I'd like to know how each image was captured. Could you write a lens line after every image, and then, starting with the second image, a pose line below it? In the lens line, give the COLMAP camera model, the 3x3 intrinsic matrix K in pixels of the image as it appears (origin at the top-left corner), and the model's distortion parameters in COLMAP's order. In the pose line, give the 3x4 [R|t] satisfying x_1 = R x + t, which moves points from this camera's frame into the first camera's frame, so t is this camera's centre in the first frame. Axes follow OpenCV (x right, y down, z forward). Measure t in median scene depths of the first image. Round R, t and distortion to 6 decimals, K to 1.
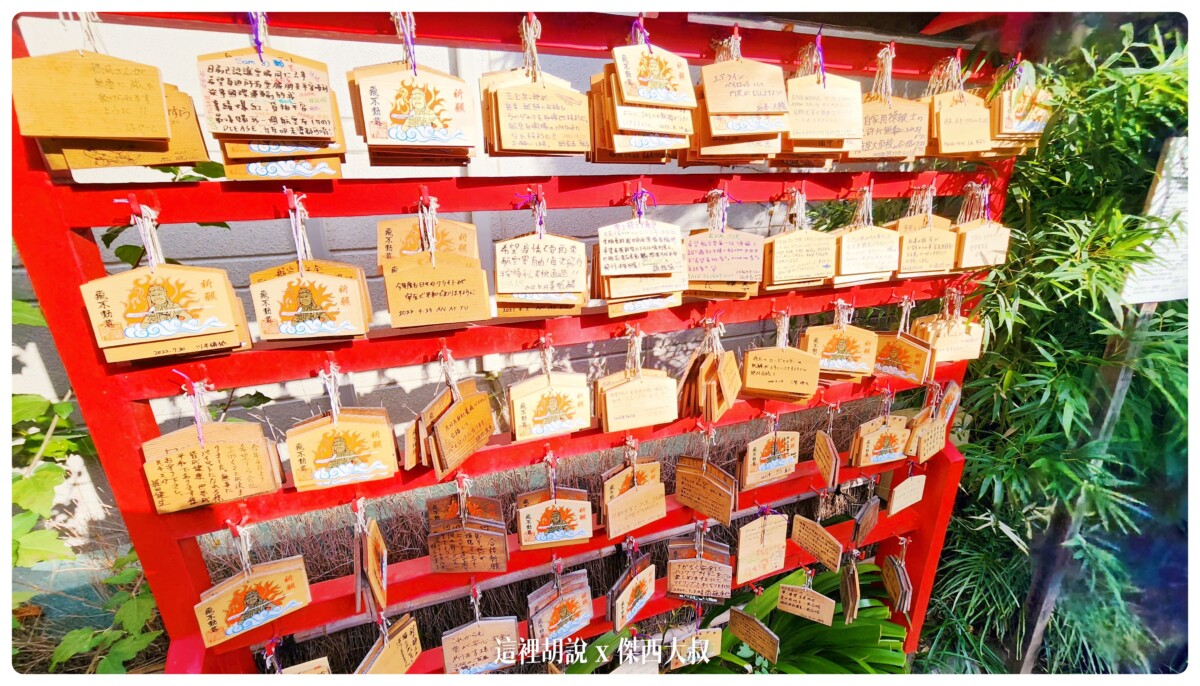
lens RADIAL K [[446.6, 0, 600.0], [0, 446.6, 343.0], [0, 0, 1]] dist [-0.000400, -0.000030]
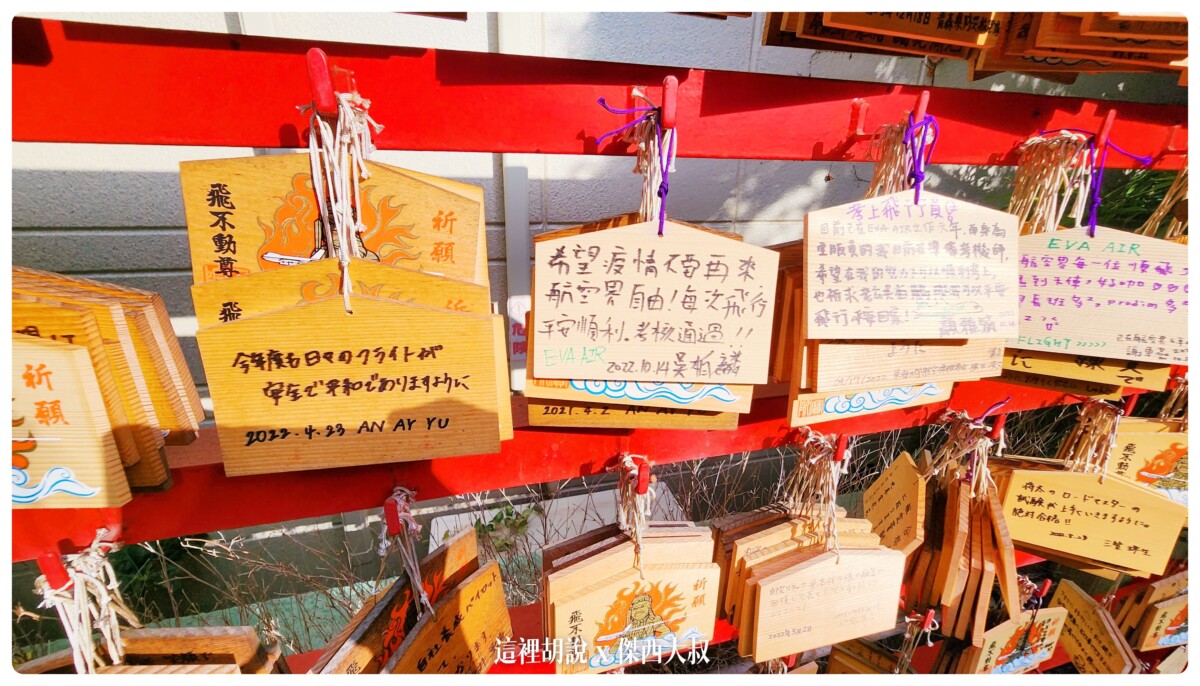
lens RADIAL K [[446.6, 0, 600.0], [0, 446.6, 343.0], [0, 0, 1]] dist [-0.000400, -0.000030]
pose [[0.995460, 0.063919, -0.070531, -0.142804], [-0.061677, 0.997533, 0.033535, -0.149139], [0.072500, -0.029033, 0.996946, 0.607382]]
